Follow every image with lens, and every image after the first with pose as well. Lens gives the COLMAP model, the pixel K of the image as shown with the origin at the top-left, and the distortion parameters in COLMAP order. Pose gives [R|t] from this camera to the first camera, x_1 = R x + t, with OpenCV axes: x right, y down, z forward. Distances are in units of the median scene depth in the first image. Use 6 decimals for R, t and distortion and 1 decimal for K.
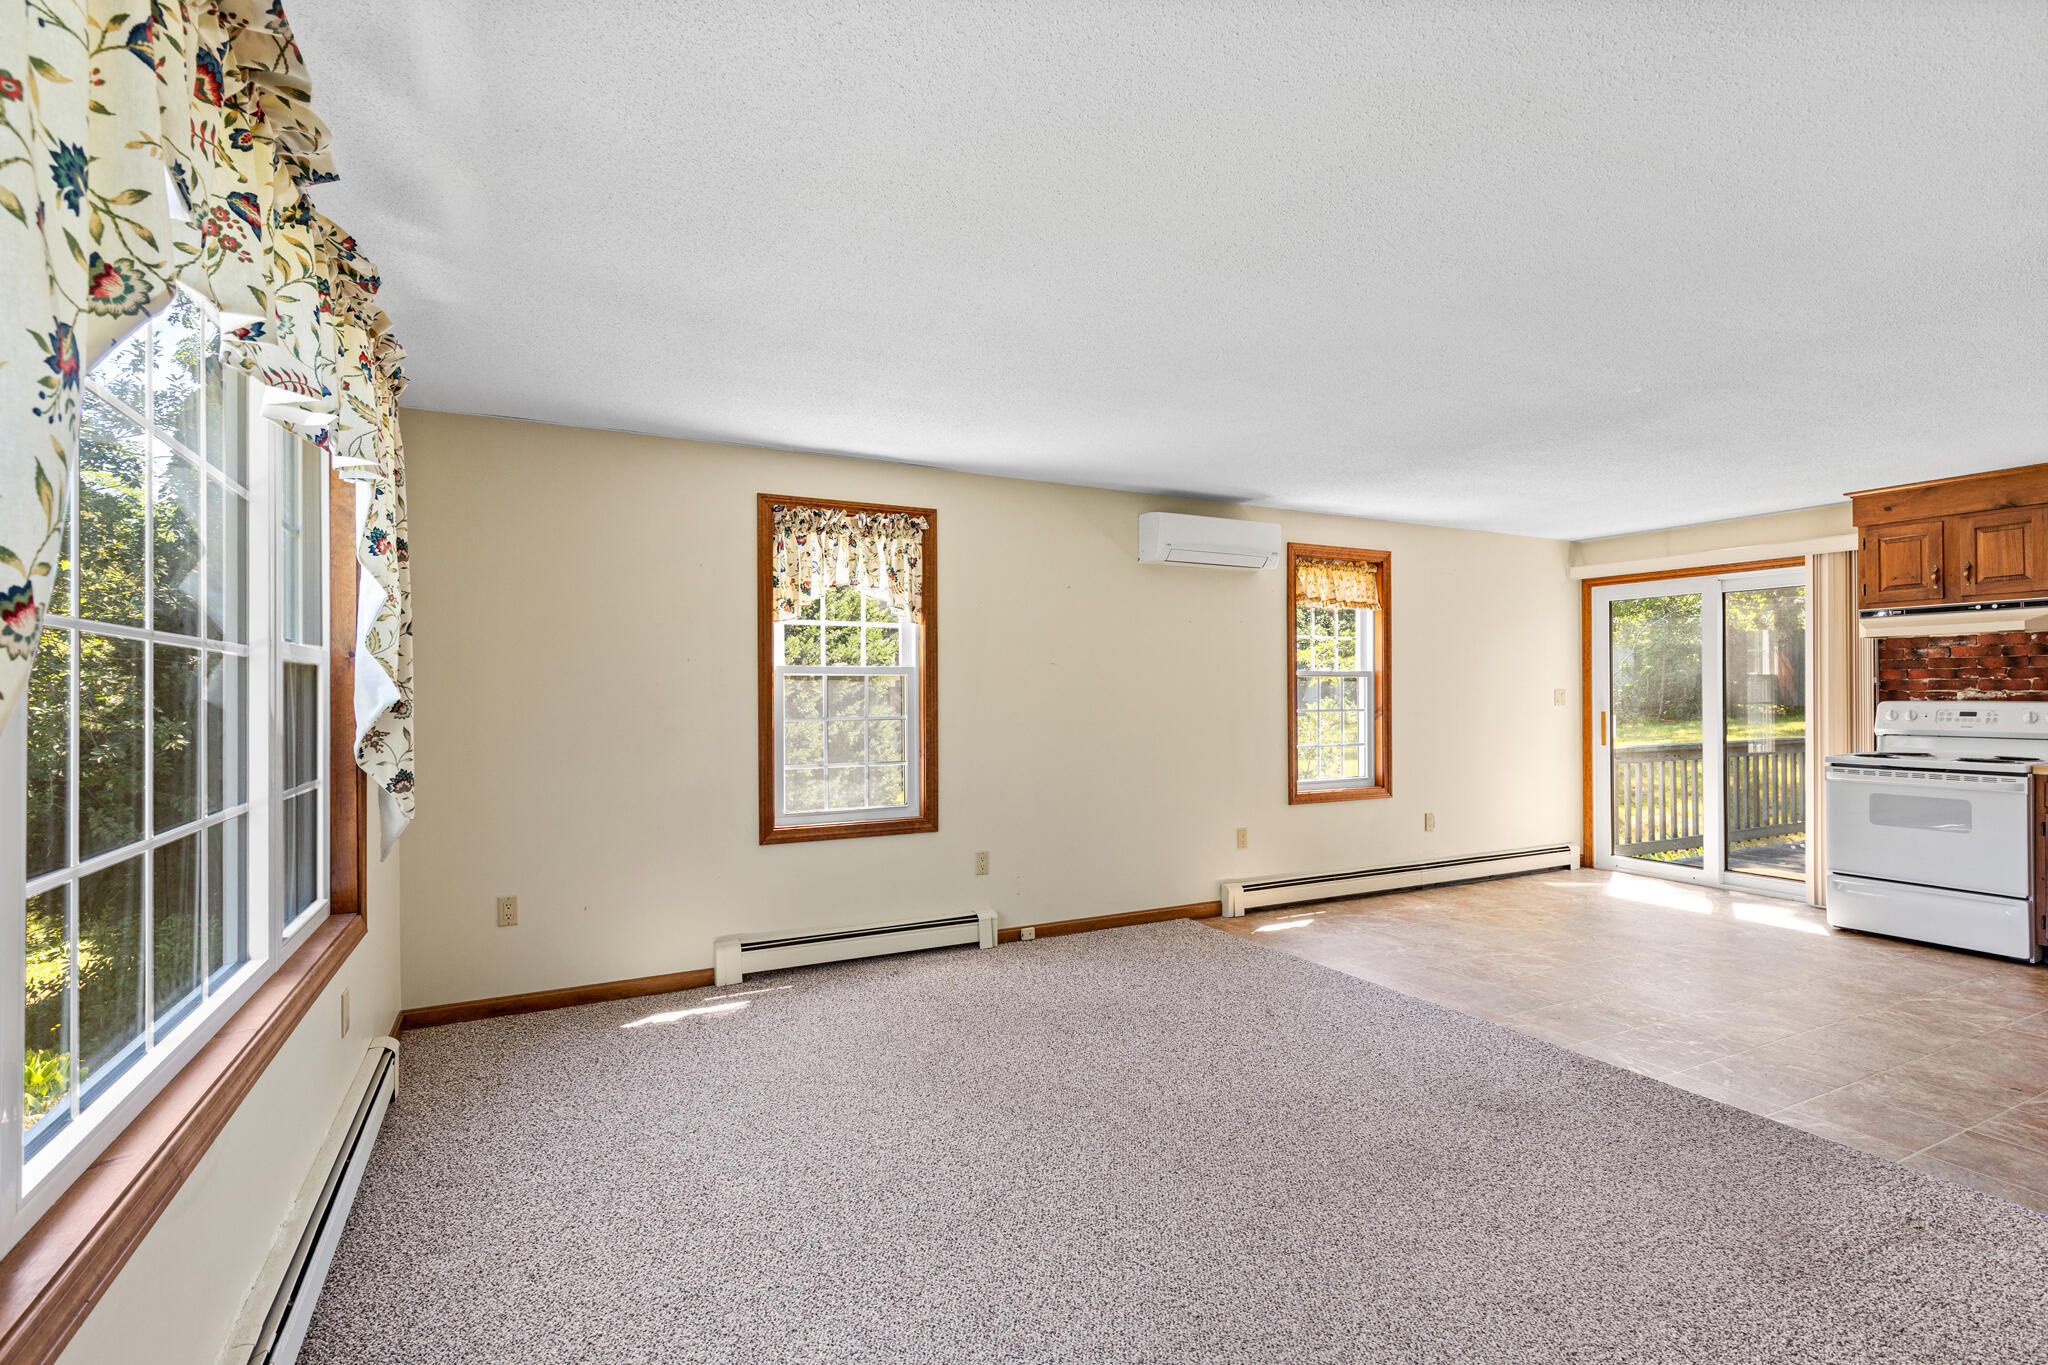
lens RADIAL K [[945.2, 0, 1018.7], [0, 945.2, 689.1], [0, 0, 1]] dist [-0.001196, -0.000689]
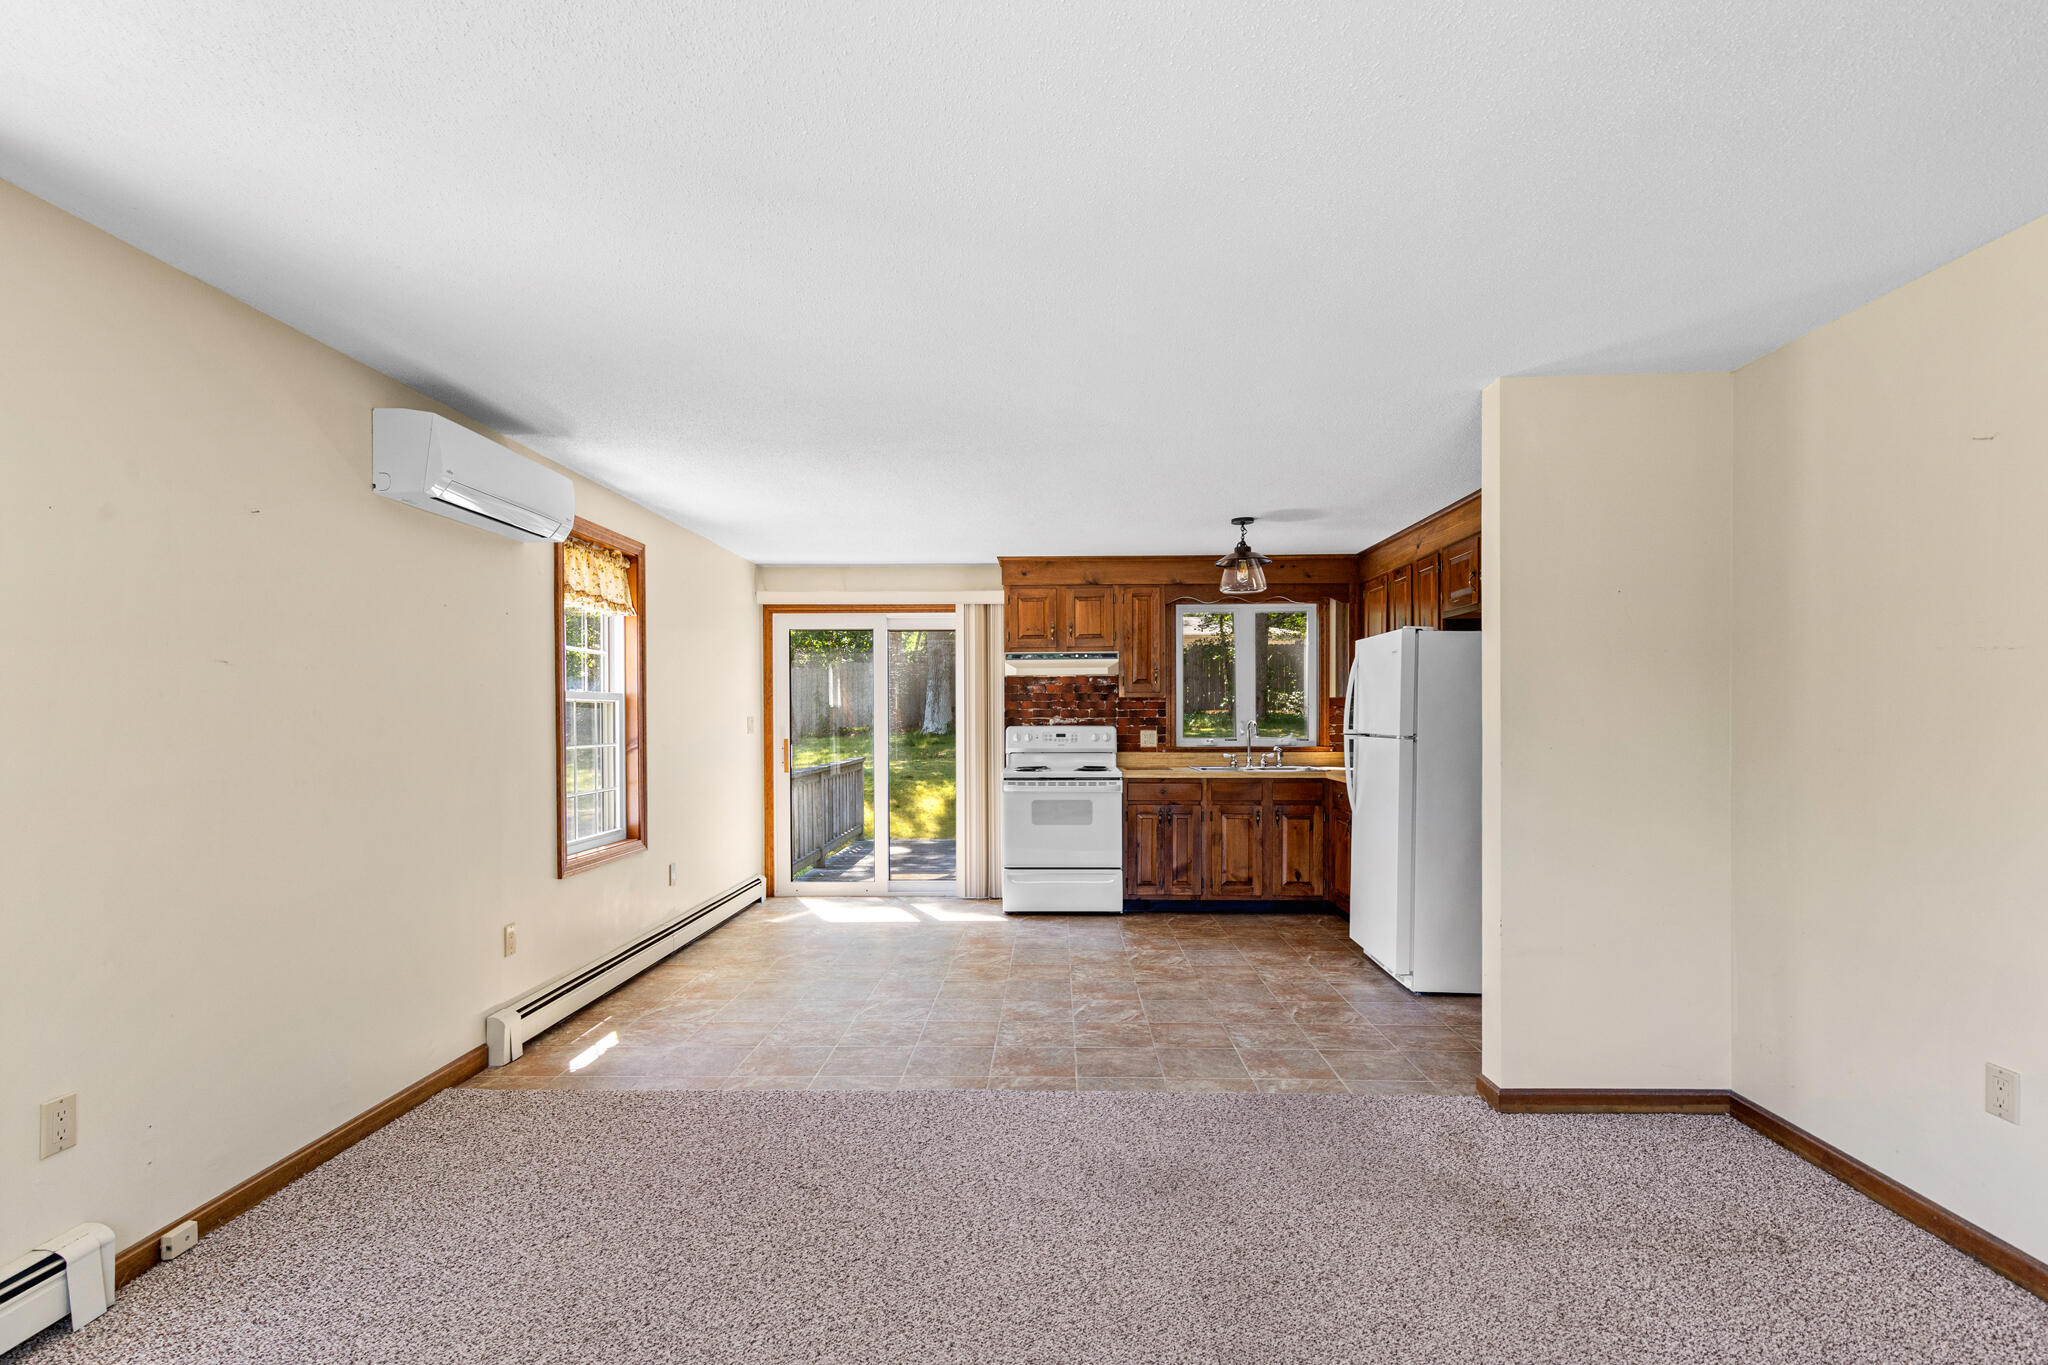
lens RADIAL K [[951.2, 0, 1028.5], [0, 951.2, 726.1], [0, 0, 1]] dist [0.014385, -0.006400]
pose [[0.478529, -0.006805, 0.878045, -0.190146], [-0.001057, 0.999965, 0.008325, 0.001851], [-0.878071, -0.004912, 0.478505, 0.381990]]
